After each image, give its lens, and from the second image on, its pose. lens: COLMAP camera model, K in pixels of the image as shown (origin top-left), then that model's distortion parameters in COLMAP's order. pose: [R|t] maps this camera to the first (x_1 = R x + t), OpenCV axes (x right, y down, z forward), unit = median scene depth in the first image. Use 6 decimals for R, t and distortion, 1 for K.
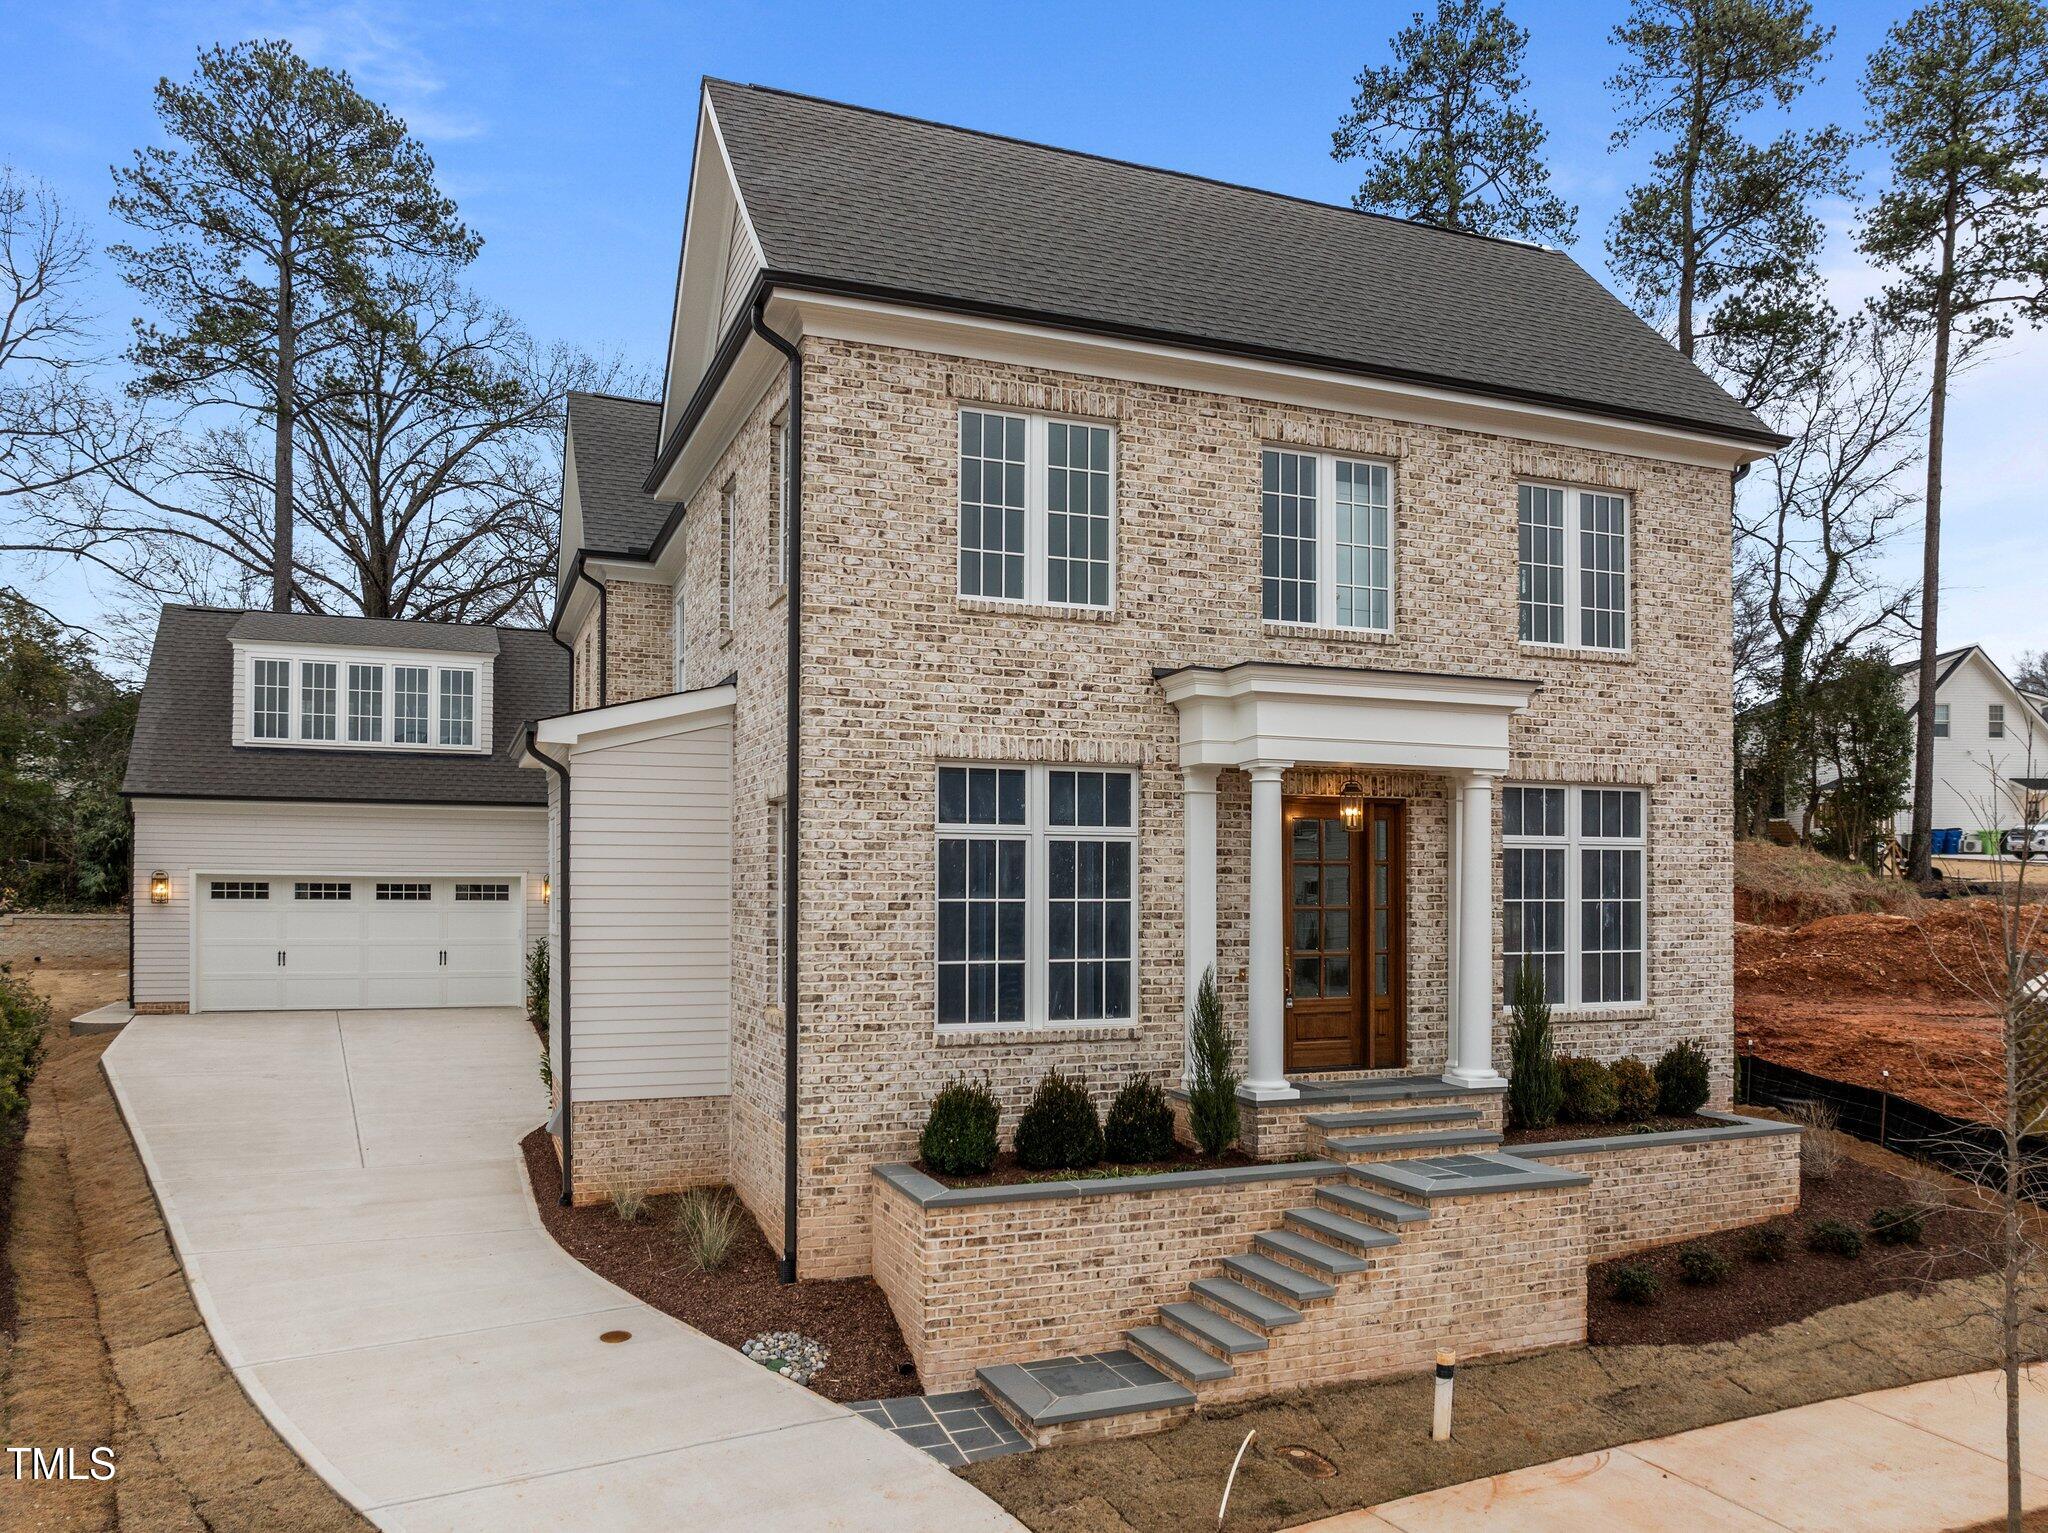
lens RADIAL K [[1495.8, 0, 1023.4], [0, 1495.8, 842.6], [0, 0, 1]] dist [-0.044213, -0.000059]
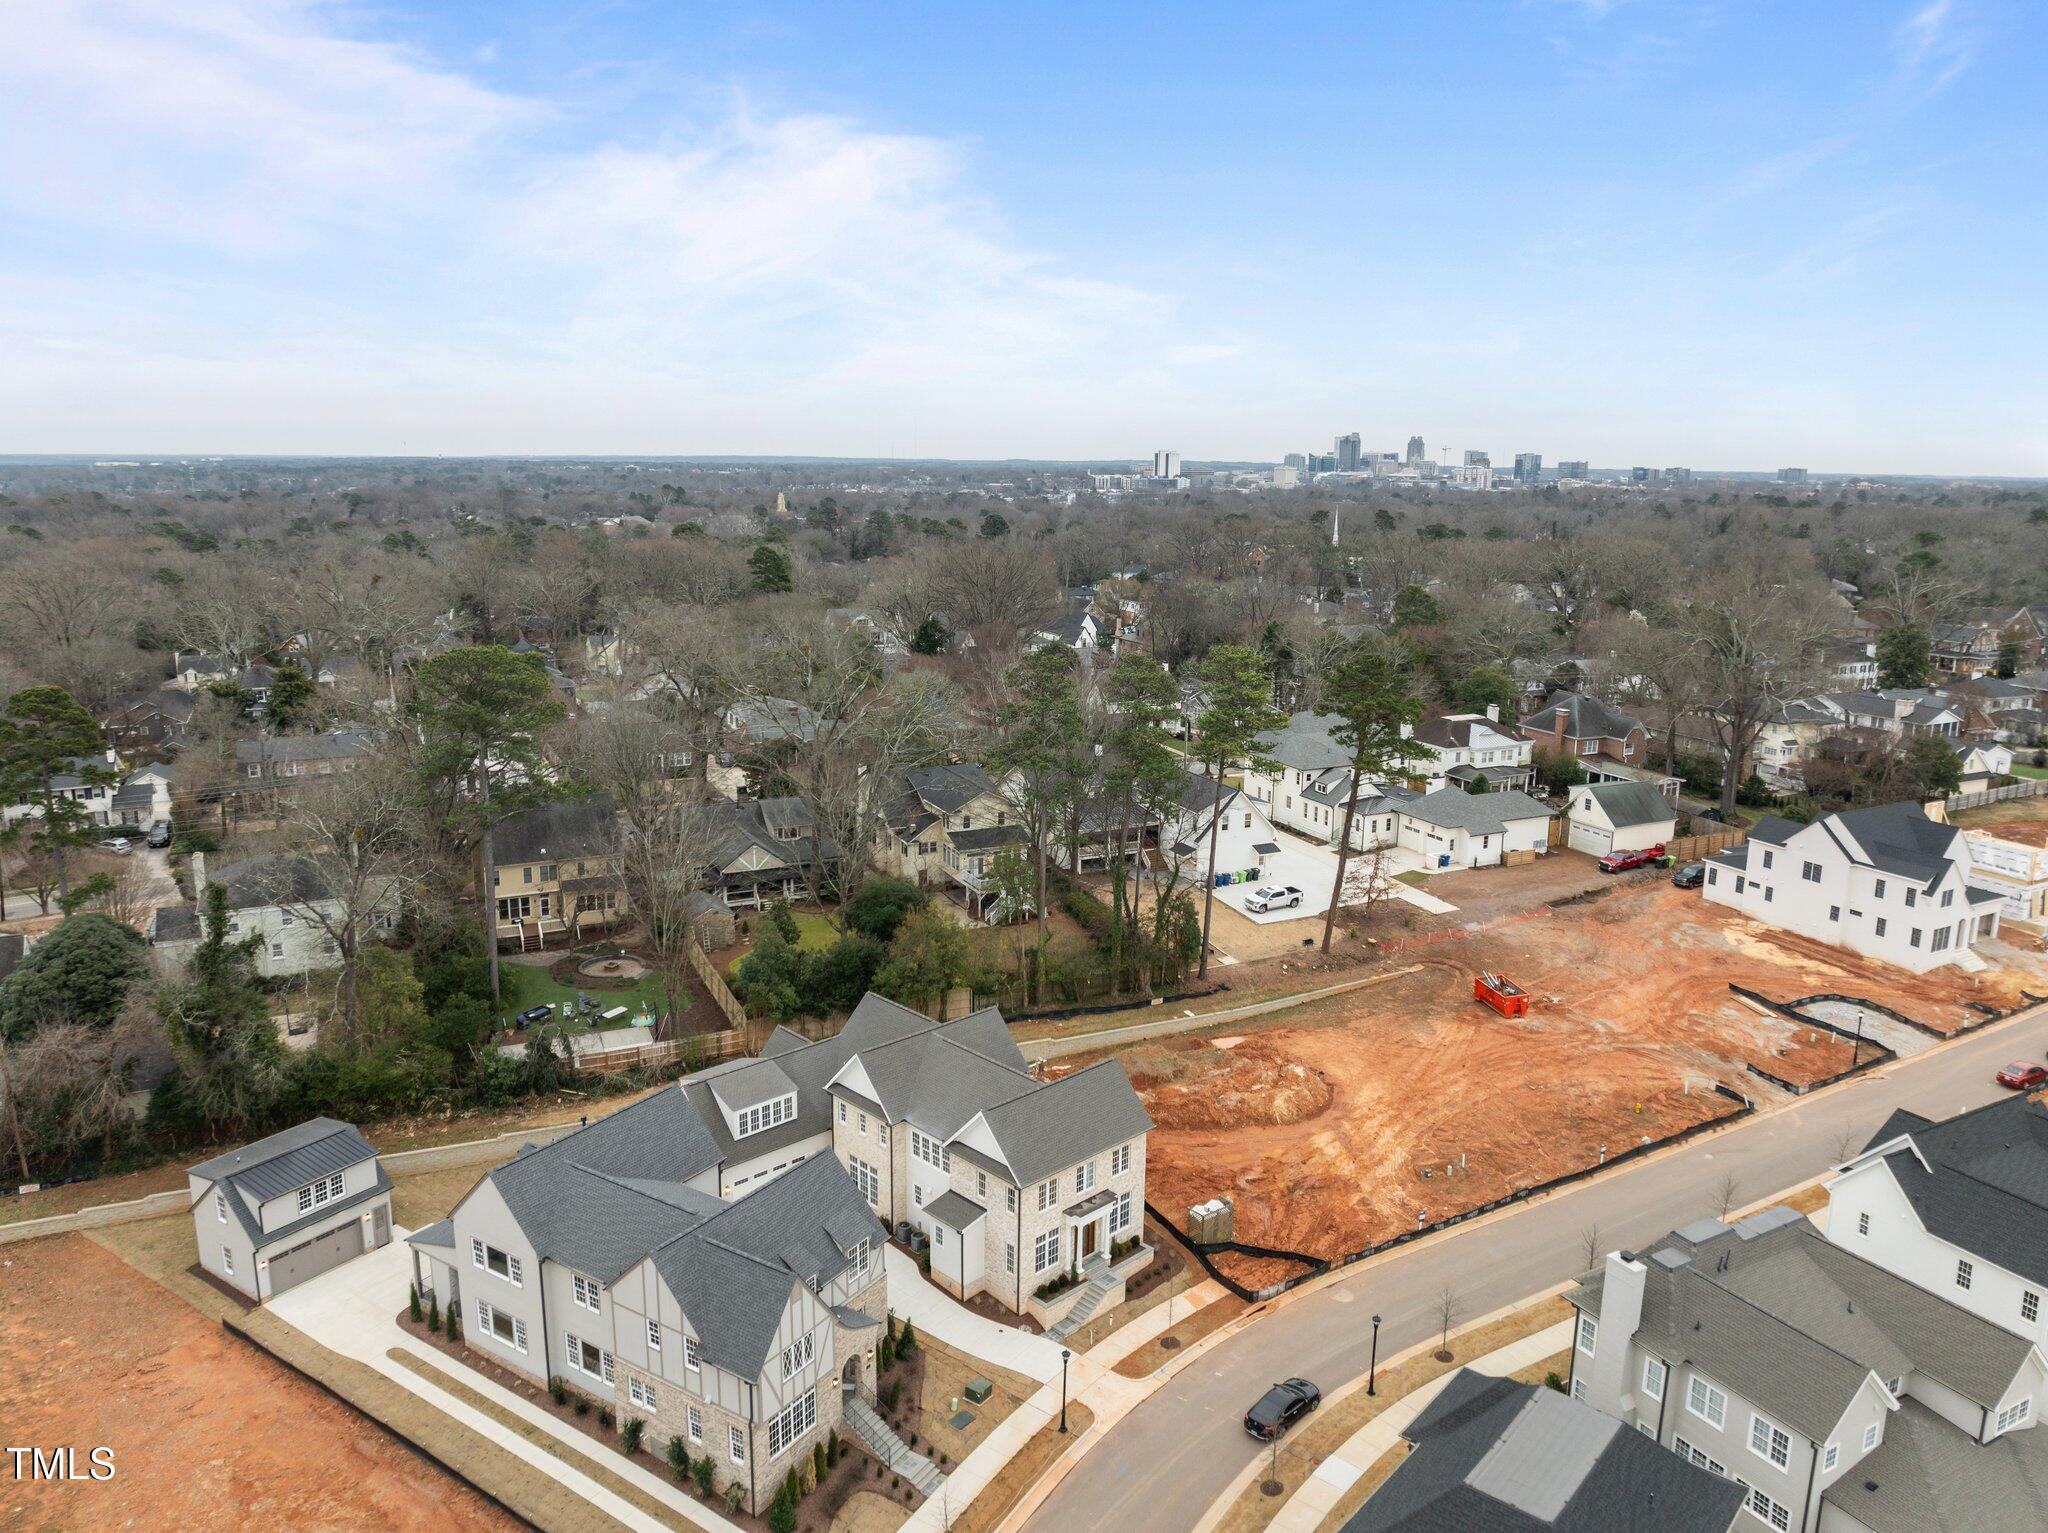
lens RADIAL K [[1433.4, 0, 1024.0], [0, 1433.4, 766.5], [0, 0, 1]] dist [-0.028914, -0.000446]
pose [[0.928069, -0.073242, 0.365136, -2.086798], [-0.017365, 0.970892, 0.238886, -3.311165], [-0.372004, -0.228043, 0.899783, -3.854786]]
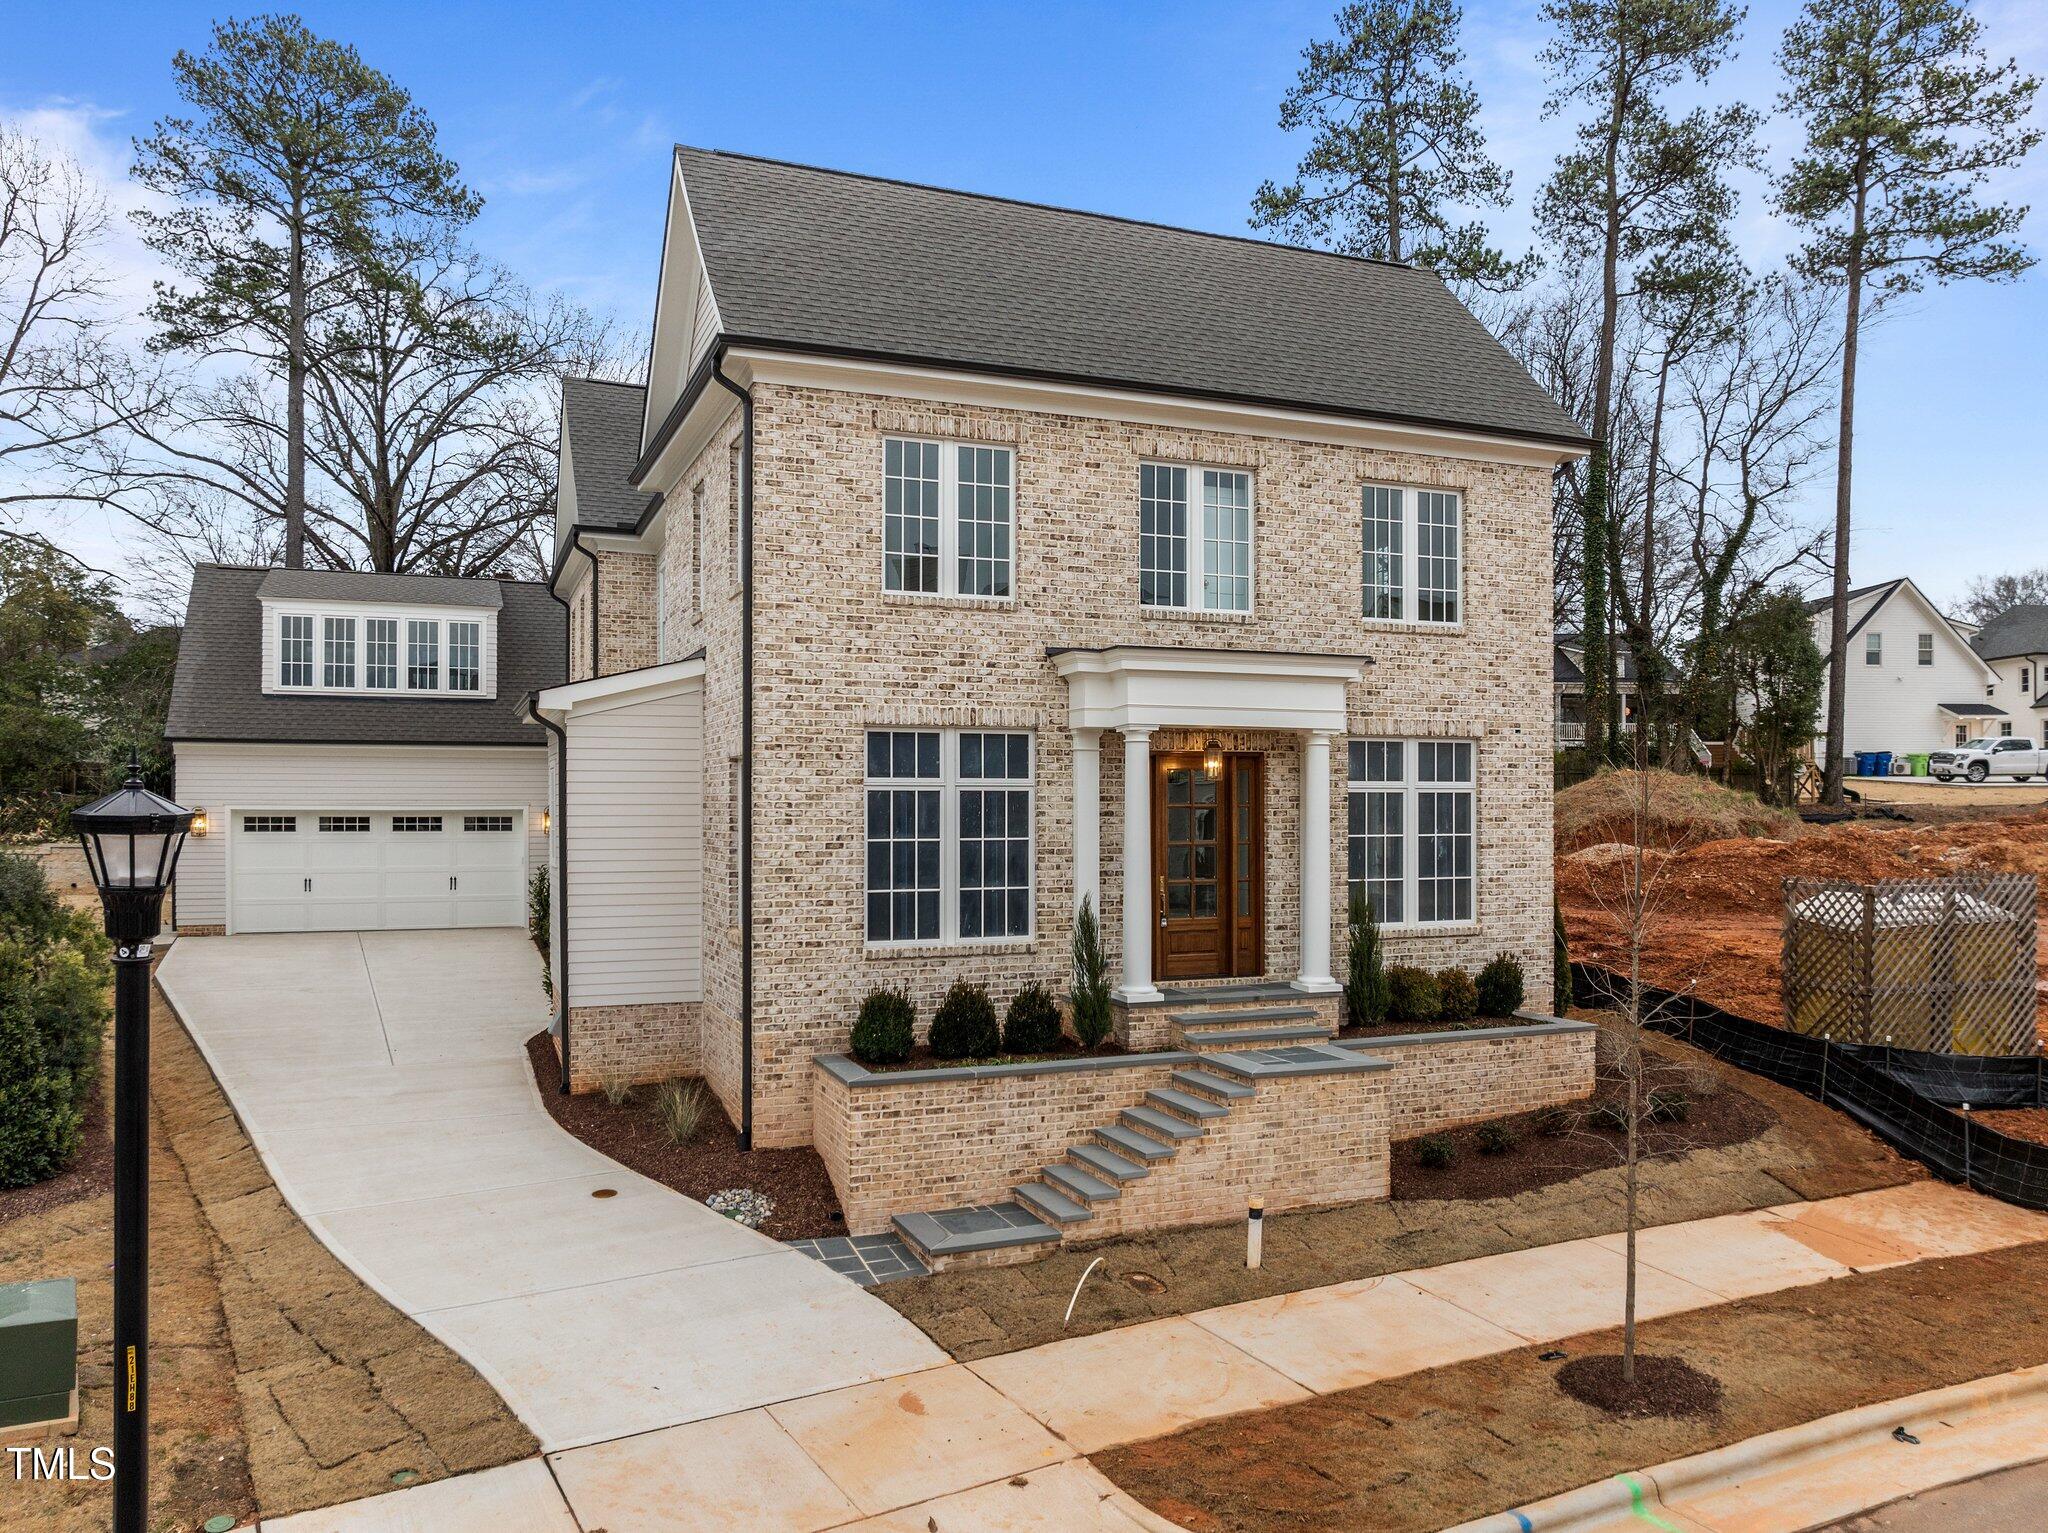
lens RADIAL K [[1477.8, 0, 1024.0], [0, 1477.8, 766.5], [0, 0, 1]] dist [-0.038282, -0.009609]
pose [[0.999984, -0.003847, 0.004219, 0.062432], [0.003834, 0.999987, 0.003271, -0.023927], [-0.004231, -0.003254, 0.999986, -0.198195]]
